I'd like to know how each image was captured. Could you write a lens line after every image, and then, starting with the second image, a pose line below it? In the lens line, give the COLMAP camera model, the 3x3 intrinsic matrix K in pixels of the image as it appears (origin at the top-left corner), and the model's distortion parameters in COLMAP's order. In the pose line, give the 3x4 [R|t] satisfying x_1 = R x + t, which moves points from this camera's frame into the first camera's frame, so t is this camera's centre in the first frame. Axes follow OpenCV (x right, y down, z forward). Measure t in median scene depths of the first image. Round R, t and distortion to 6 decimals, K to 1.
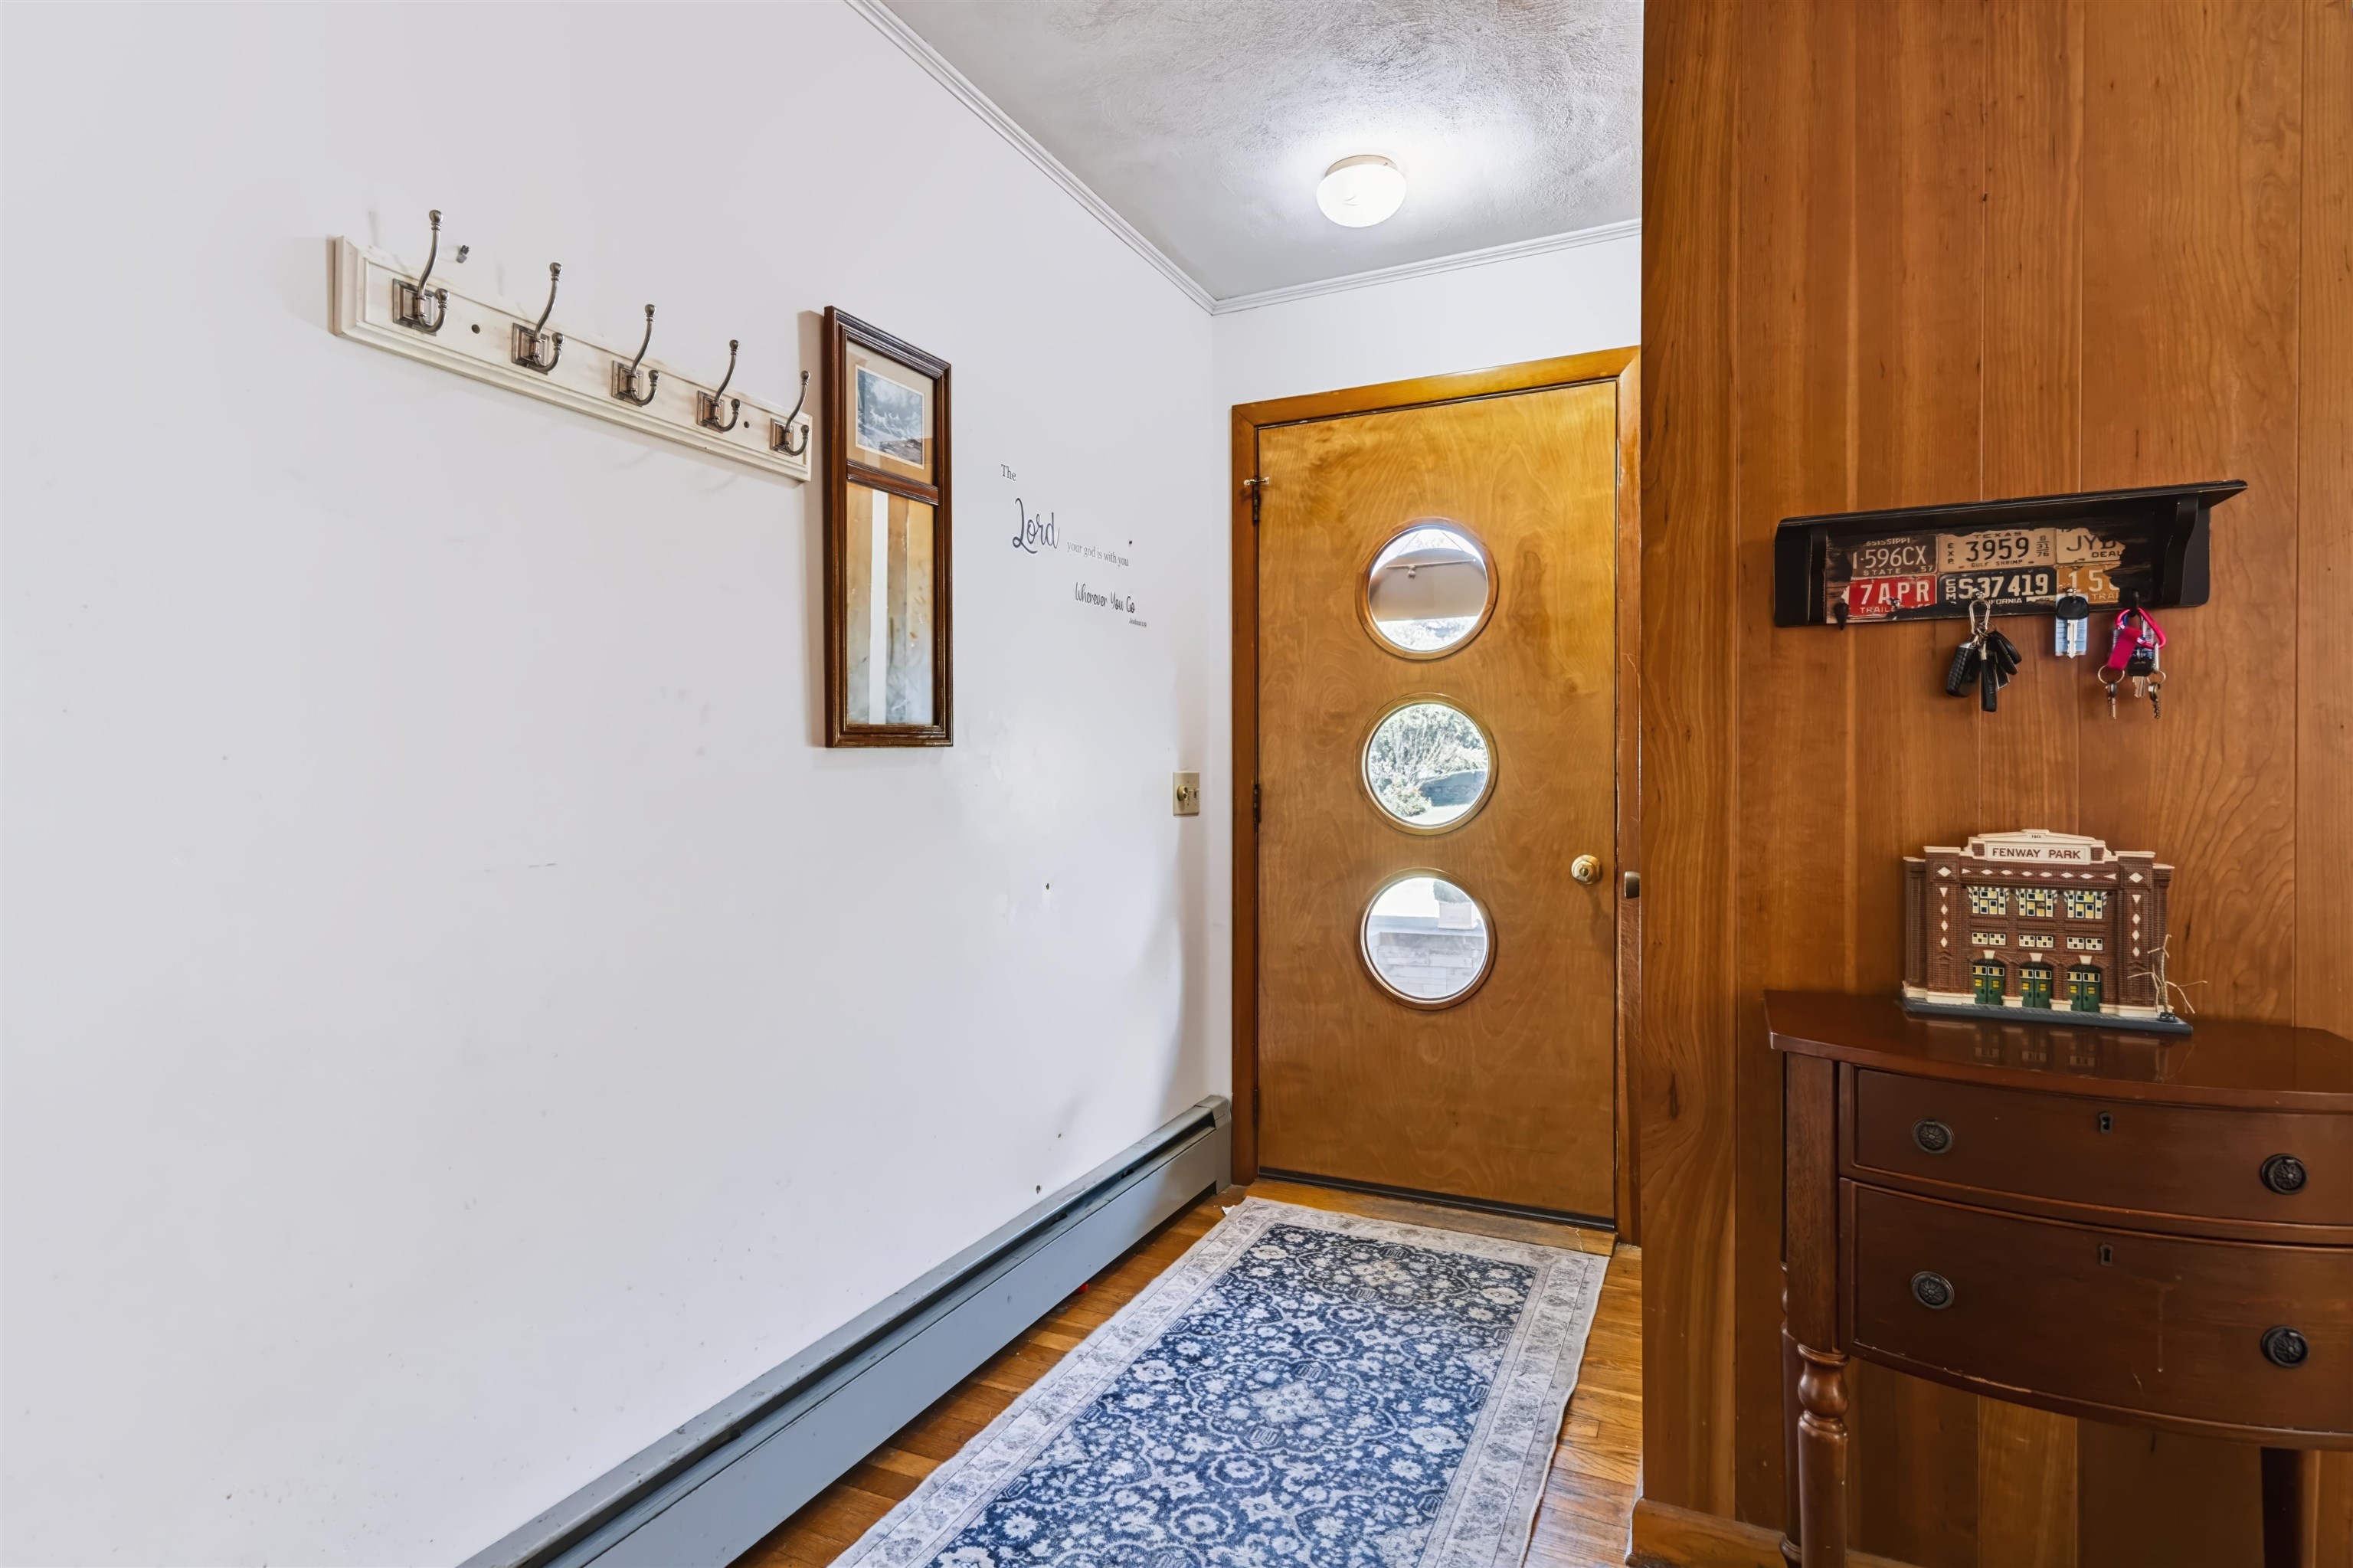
lens RADIAL K [[1170.1, 0, 1176.6], [0, 1170.1, 768.7], [0, 0, 1]] dist [0.003486, 0.000701]
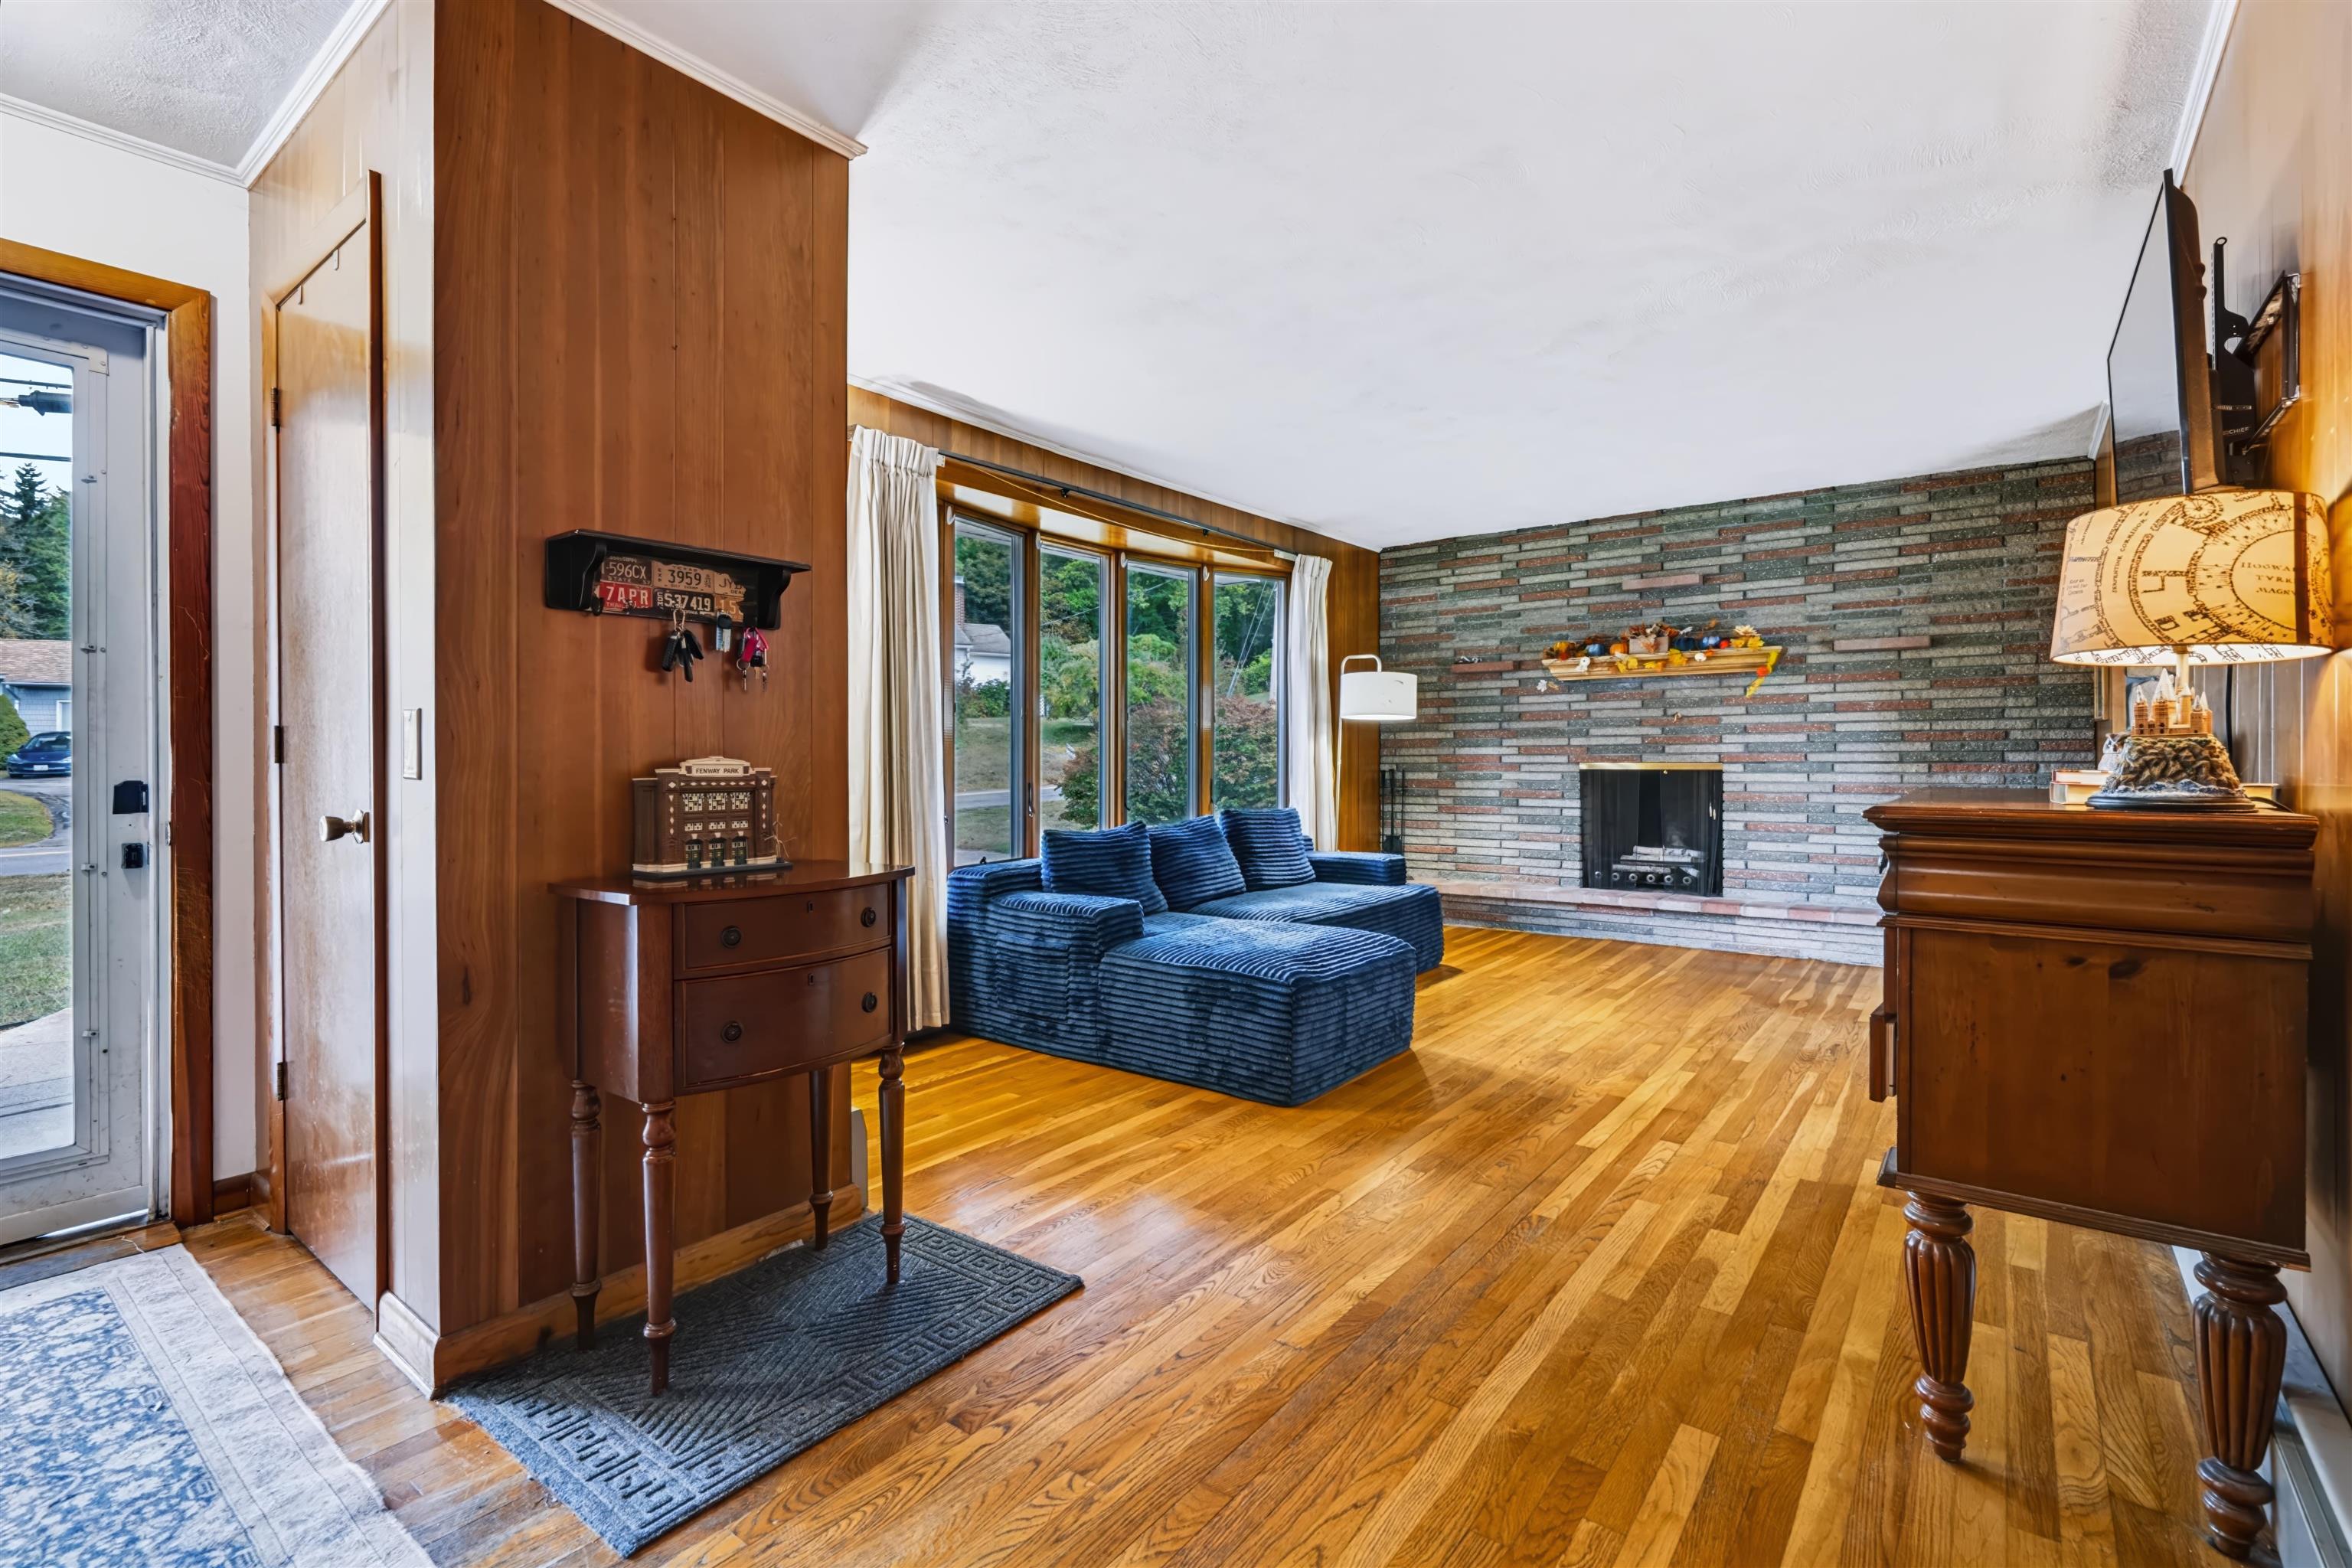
lens RADIAL K [[1067.6, 0, 1184.5], [0, 1067.6, 753.8], [0, 0, 1]] dist [-0.005320, 0.003212]
pose [[0.206304, 0.004063, 0.978480, -0.543765], [0.001793, 0.999988, -0.004530, 0.053423], [-0.978486, 0.002689, 0.206294, 0.062386]]
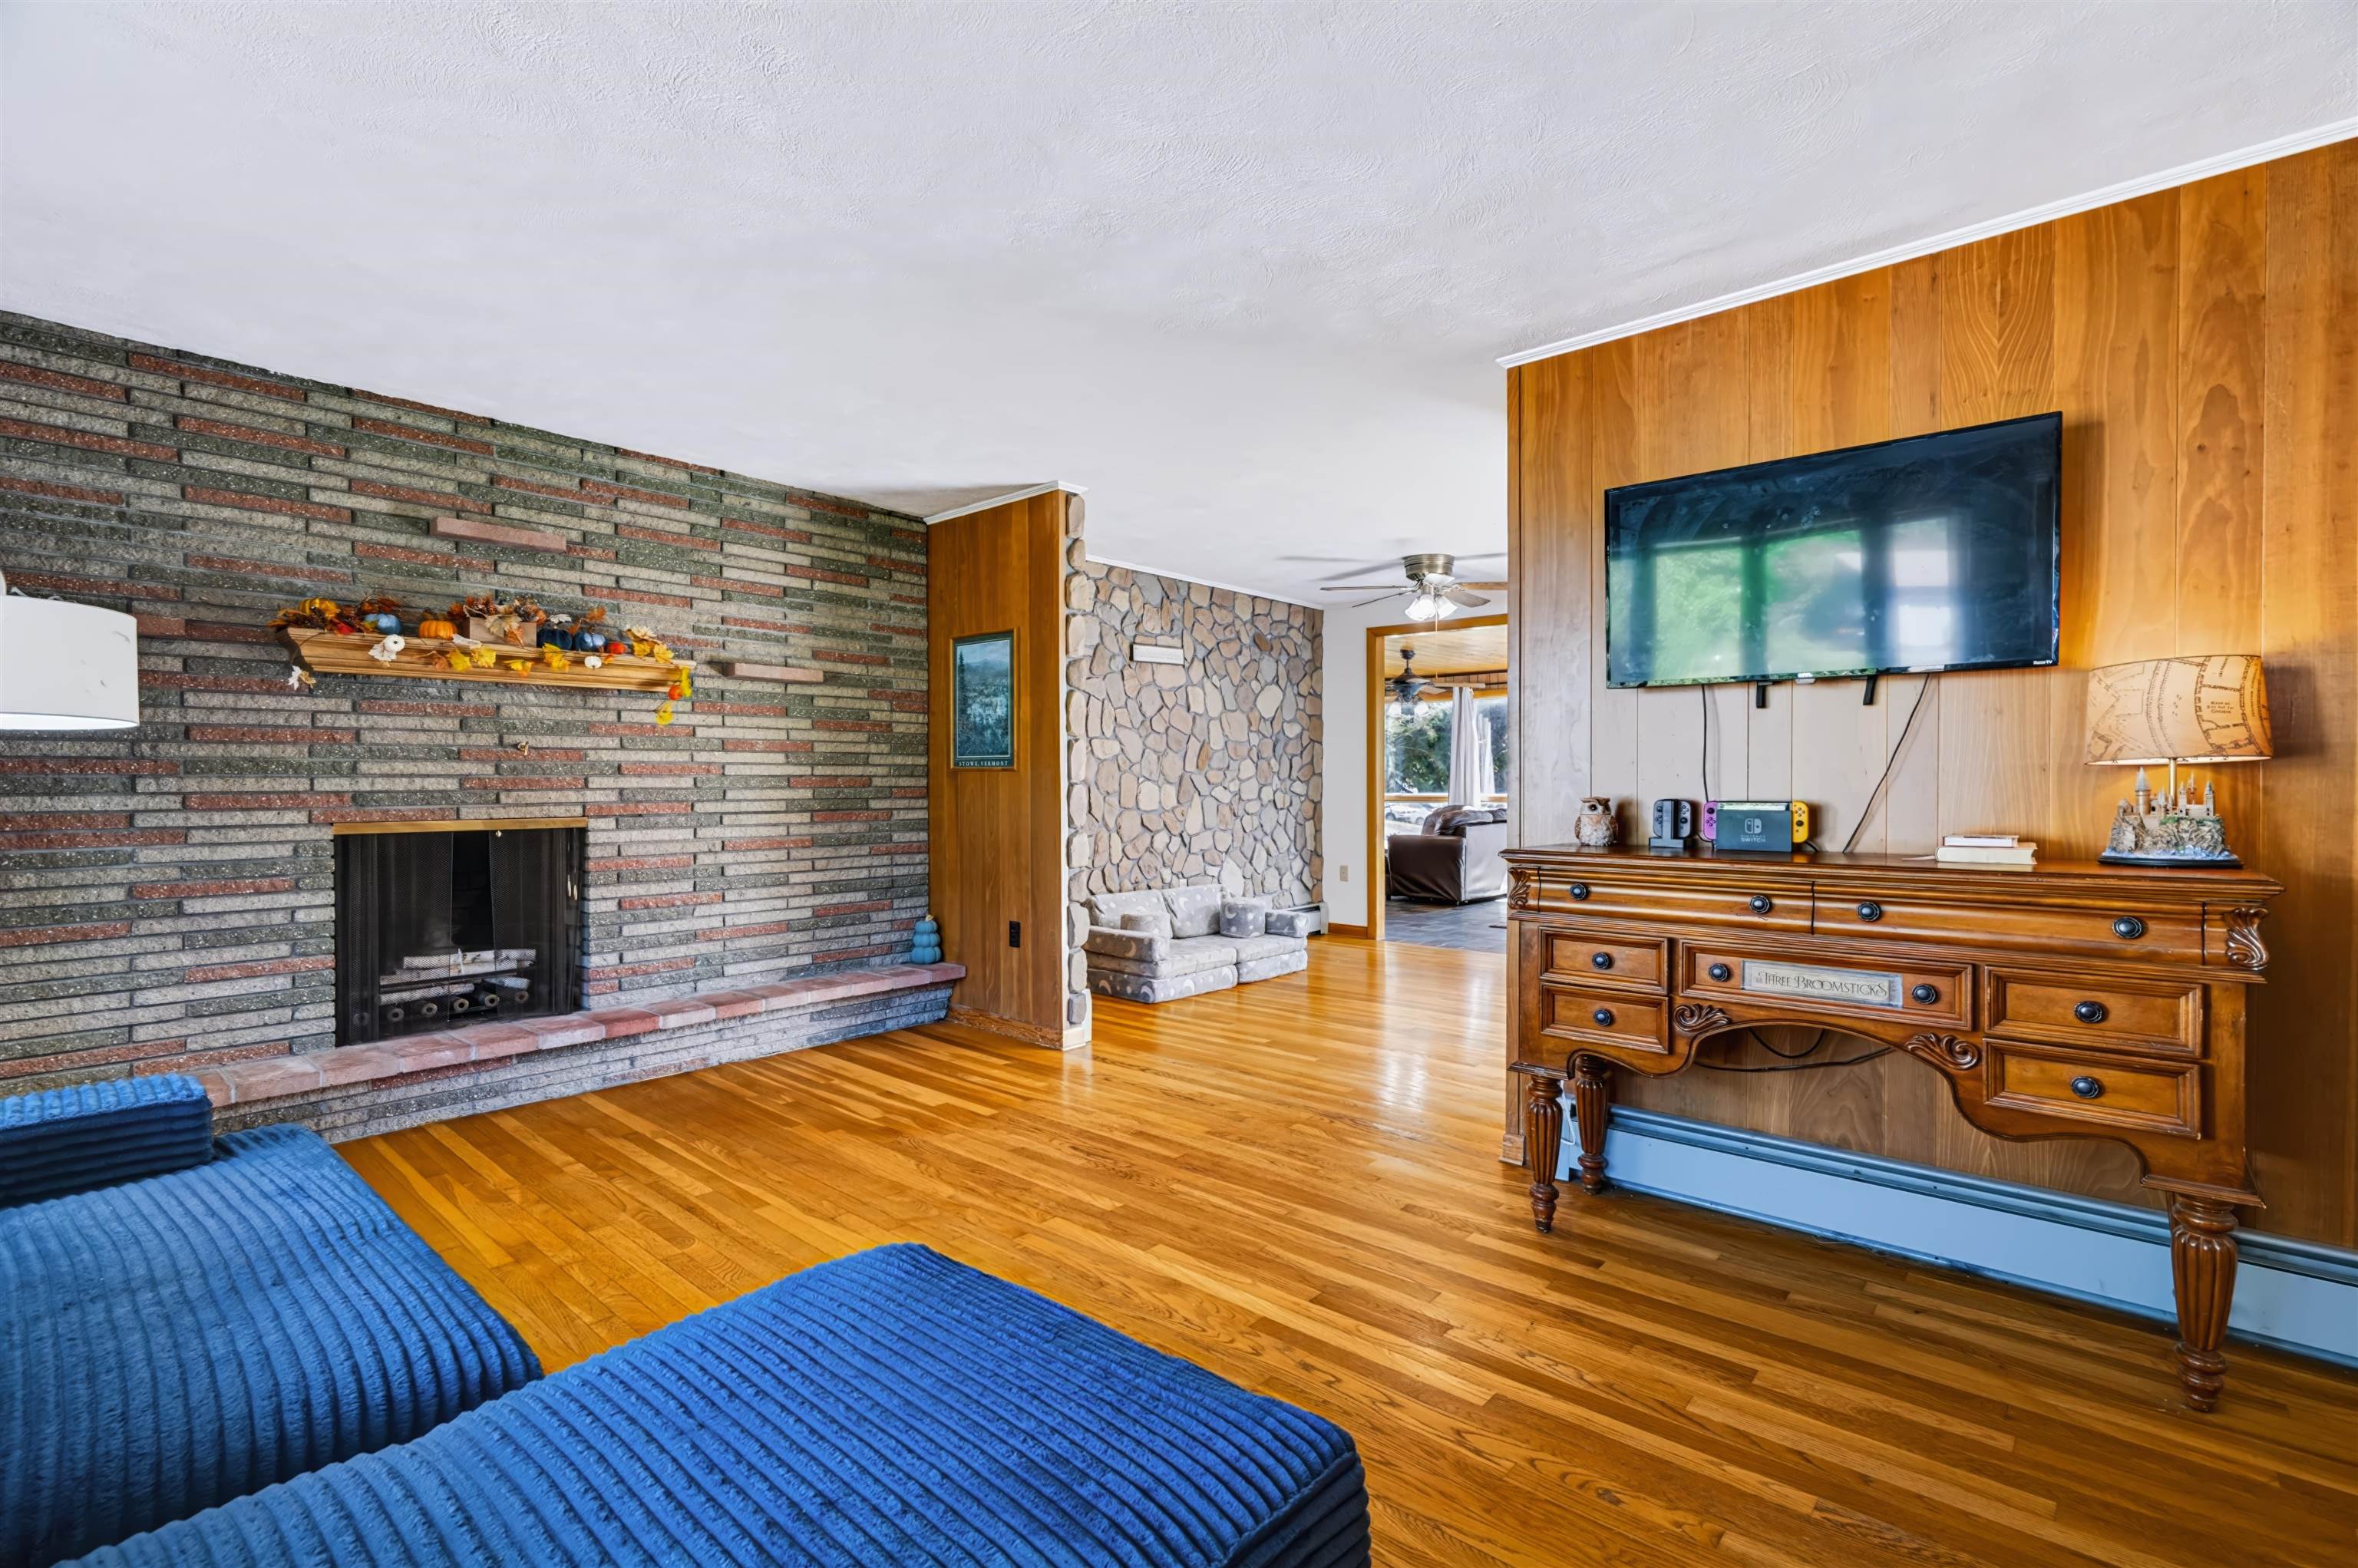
lens RADIAL K [[1070.2, 0, 1173.5], [0, 1070.2, 785.2], [0, 0, 1]] dist [-0.005320, 0.003212]
pose [[-0.960541, 0.001292, 0.278134, 1.515496], [0.001928, 0.999996, 0.002014, -0.011706], [-0.278130, 0.002471, -0.960540, 1.145076]]
